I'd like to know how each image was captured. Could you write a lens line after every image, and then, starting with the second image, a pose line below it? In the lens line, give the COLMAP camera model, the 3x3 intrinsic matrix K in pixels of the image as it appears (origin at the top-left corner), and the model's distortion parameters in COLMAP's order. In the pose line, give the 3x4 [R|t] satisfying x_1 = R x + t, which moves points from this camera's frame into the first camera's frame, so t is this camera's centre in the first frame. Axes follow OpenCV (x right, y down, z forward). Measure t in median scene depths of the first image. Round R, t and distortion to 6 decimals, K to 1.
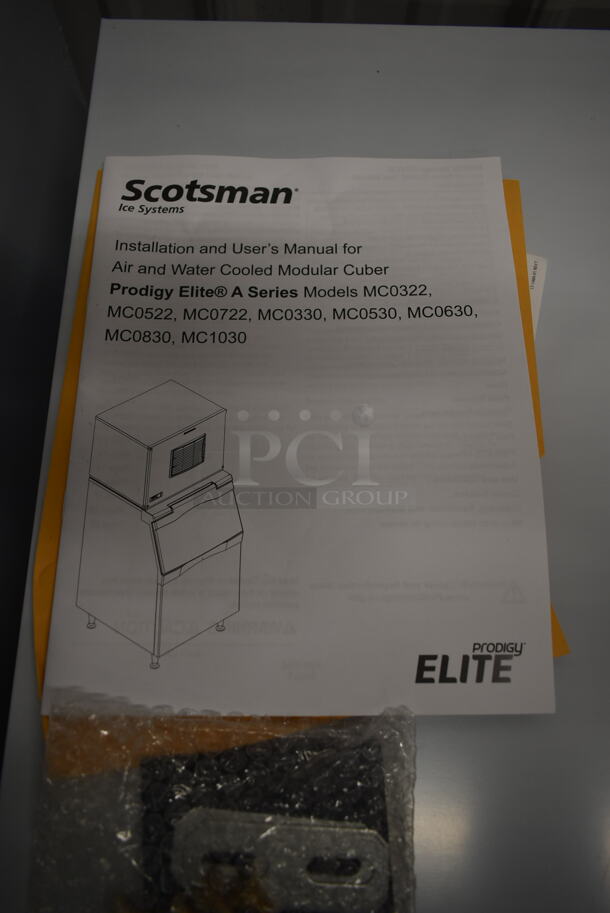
lens RADIAL K [[703.8, 0, 302.8], [0, 703.8, 456.0], [0, 0, 1]] dist [-0.031798, 0.017481]
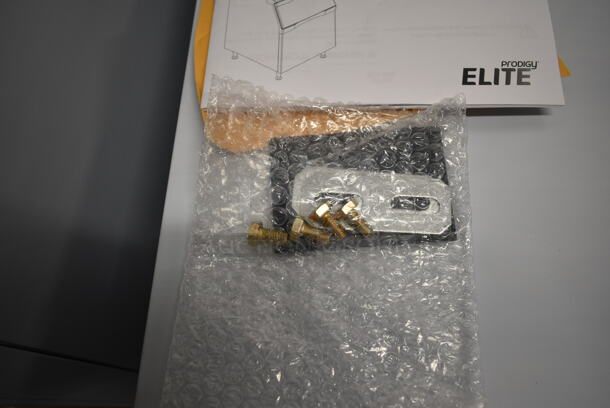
lens RADIAL K [[470.3, 0, 307.5], [0, 470.3, 204.4], [0, 0, 1]] dist [-0.031798, 0.017481]
pose [[0.998278, -0.015942, -0.056450, -0.100427], [0.010057, 0.994627, -0.103037, 0.651532], [0.057789, 0.102292, 0.993074, 0.068890]]
